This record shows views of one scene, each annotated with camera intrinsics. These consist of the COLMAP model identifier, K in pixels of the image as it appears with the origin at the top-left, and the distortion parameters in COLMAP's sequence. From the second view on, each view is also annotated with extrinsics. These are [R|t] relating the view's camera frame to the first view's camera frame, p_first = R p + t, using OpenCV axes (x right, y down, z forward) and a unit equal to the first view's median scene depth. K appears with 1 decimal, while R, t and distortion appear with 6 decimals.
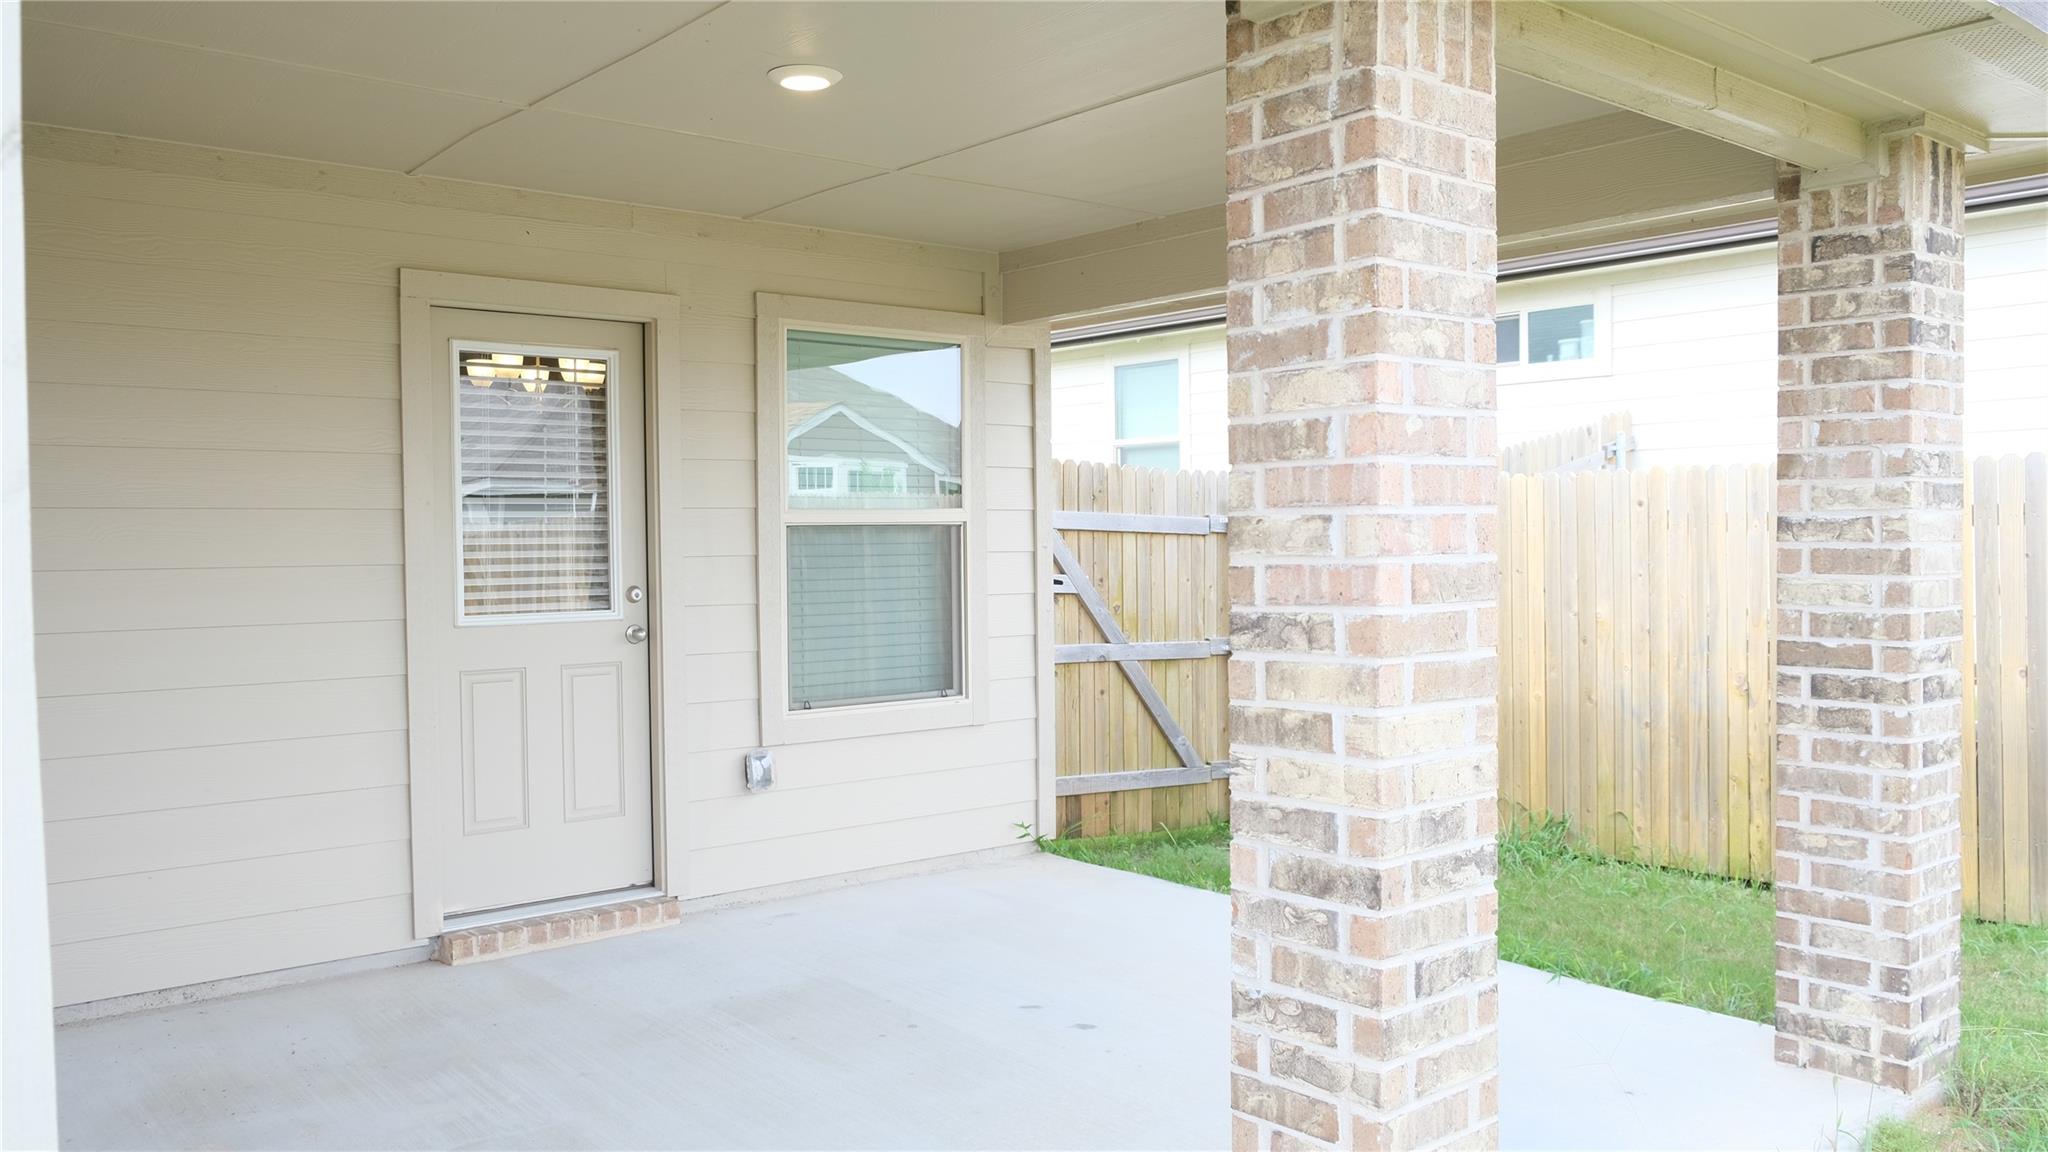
lens RADIAL K [[1586.8, 0, 1013.2], [0, 1586.8, 582.5], [0, 0, 1]] dist [-0.029173, 0.003895]
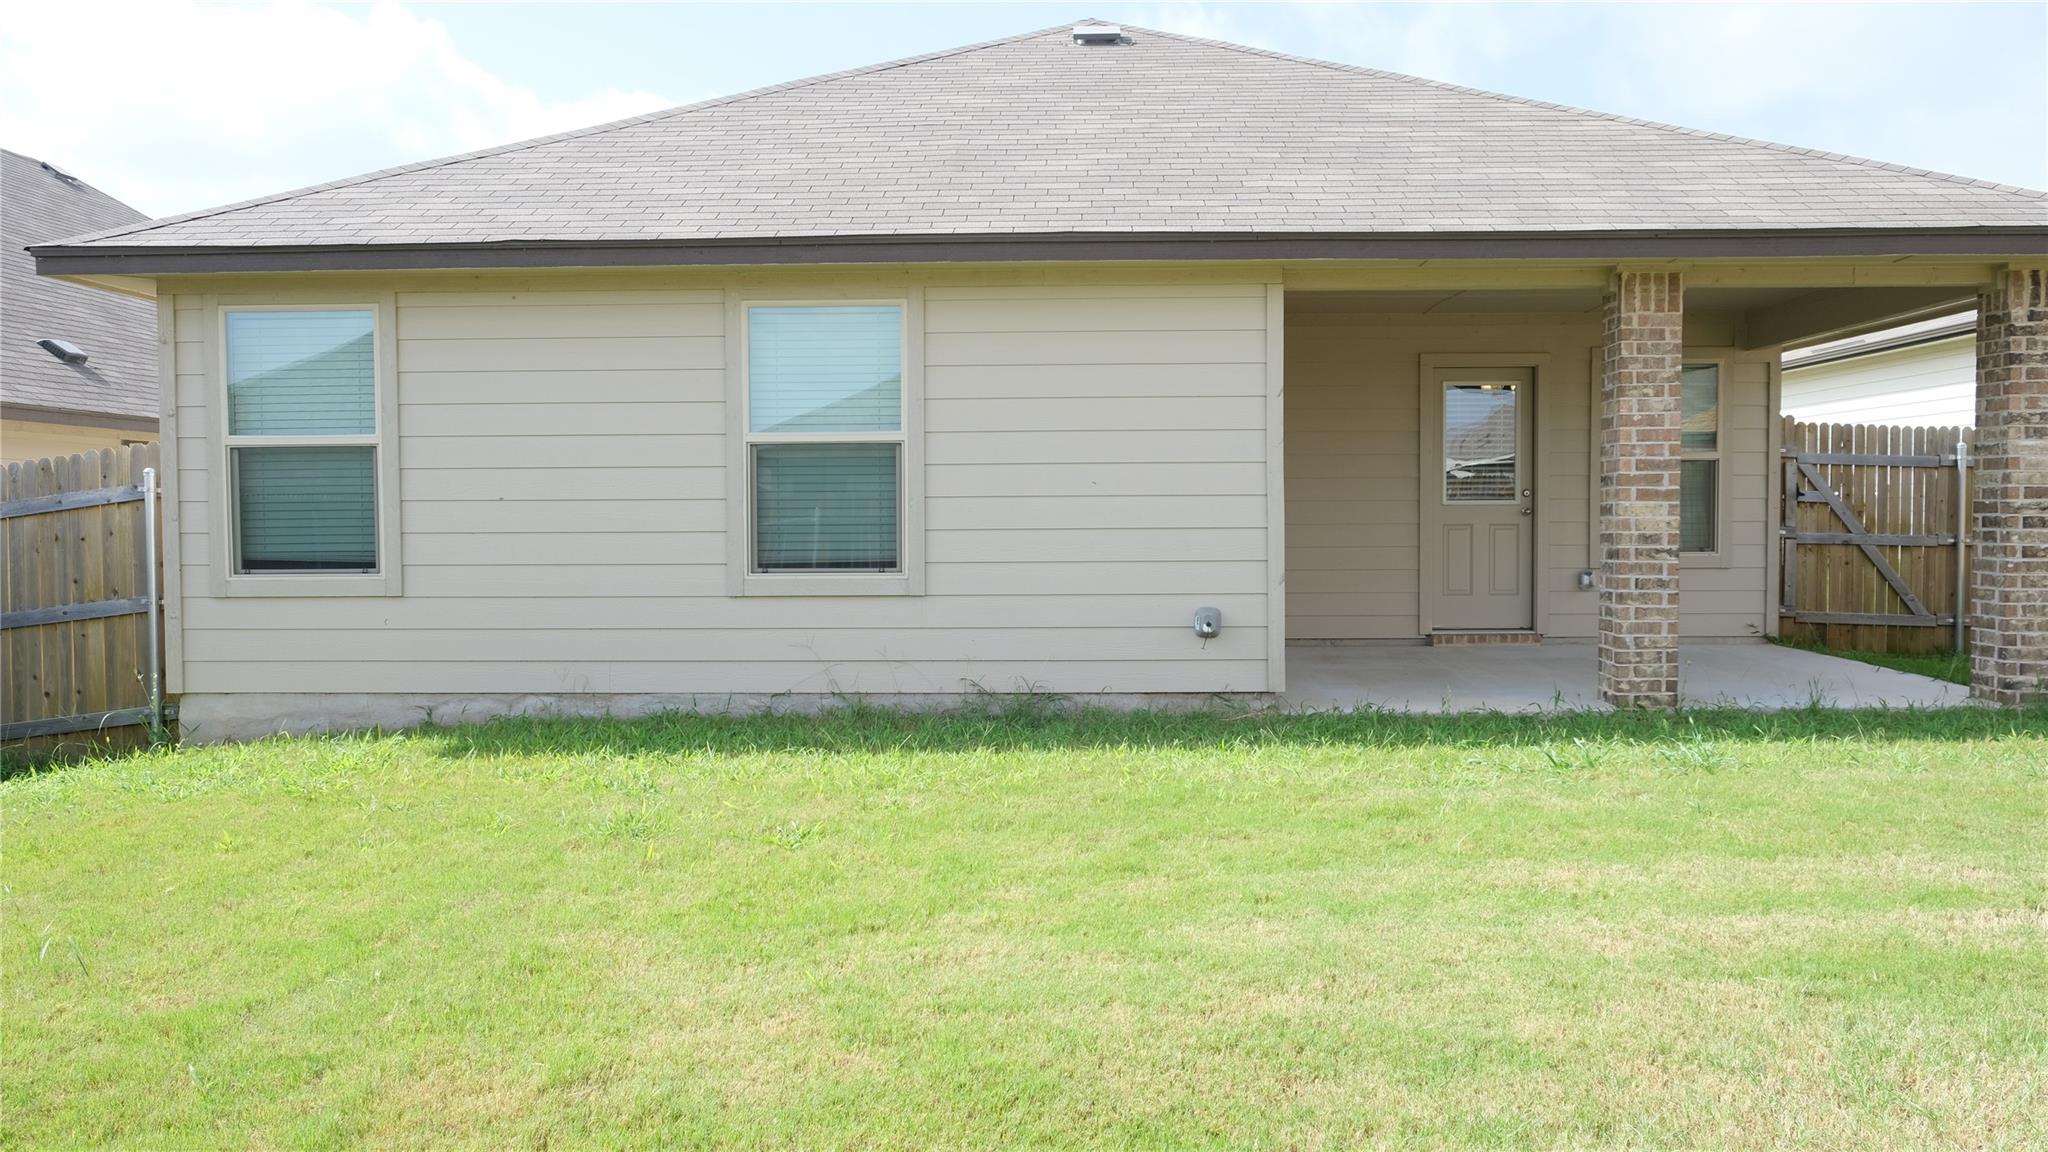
lens RADIAL K [[1586.8, 0, 1013.2], [0, 1586.8, 582.5], [0, 0, 1]] dist [-0.029173, 0.003895]
pose [[0.745357, 0.034758, -0.665759, 0.979637], [-0.020772, 0.999366, 0.028920, 0.117580], [0.666342, -0.007726, 0.745606, -1.549810]]
